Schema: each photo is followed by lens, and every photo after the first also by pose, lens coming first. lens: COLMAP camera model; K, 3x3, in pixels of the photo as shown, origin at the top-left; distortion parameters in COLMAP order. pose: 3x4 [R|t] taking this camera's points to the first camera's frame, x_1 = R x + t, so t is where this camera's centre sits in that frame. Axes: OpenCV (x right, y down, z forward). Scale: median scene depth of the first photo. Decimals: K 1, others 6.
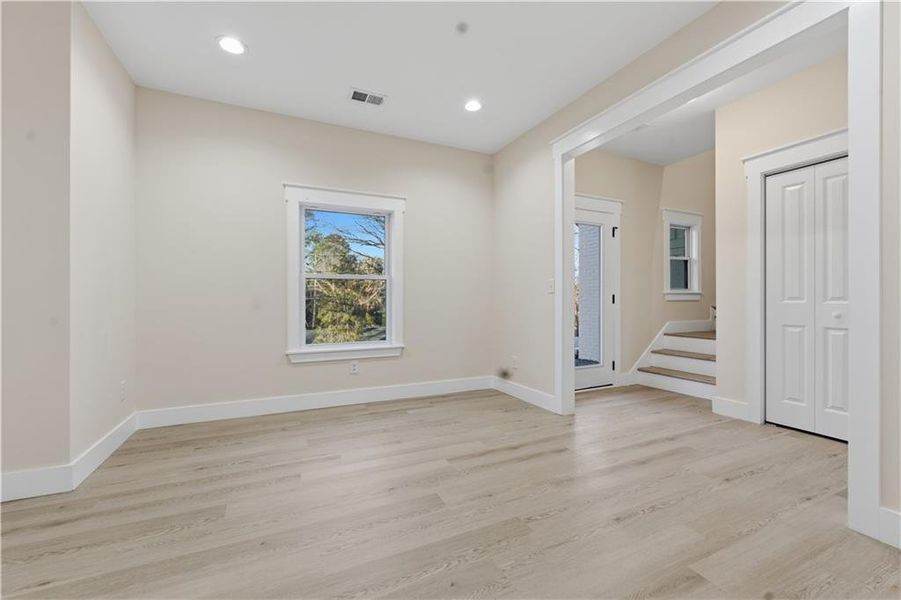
lens RADIAL K [[368.5, 0, 446.4], [0, 368.5, 301.8], [0, 0, 1]] dist [-0.013948, -0.000435]
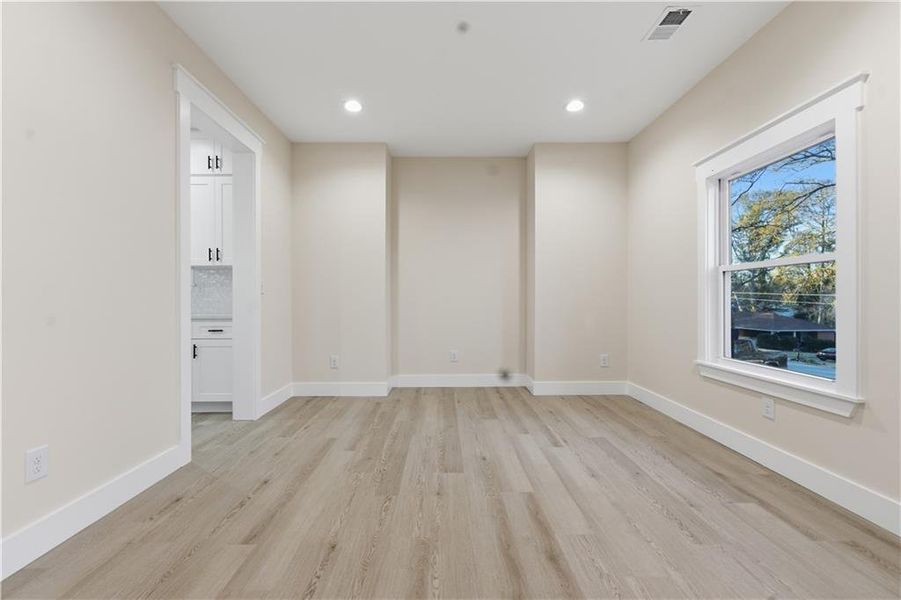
lens RADIAL K [[368.5, 0, 446.8], [0, 368.5, 297.9], [0, 0, 1]] dist [-0.013948, -0.000435]
pose [[-0.422333, -0.000158, -0.906441, 0.750075], [-0.000928, 1.000000, 0.000258, -0.015096], [0.906440, 0.000951, -0.422333, 1.048112]]
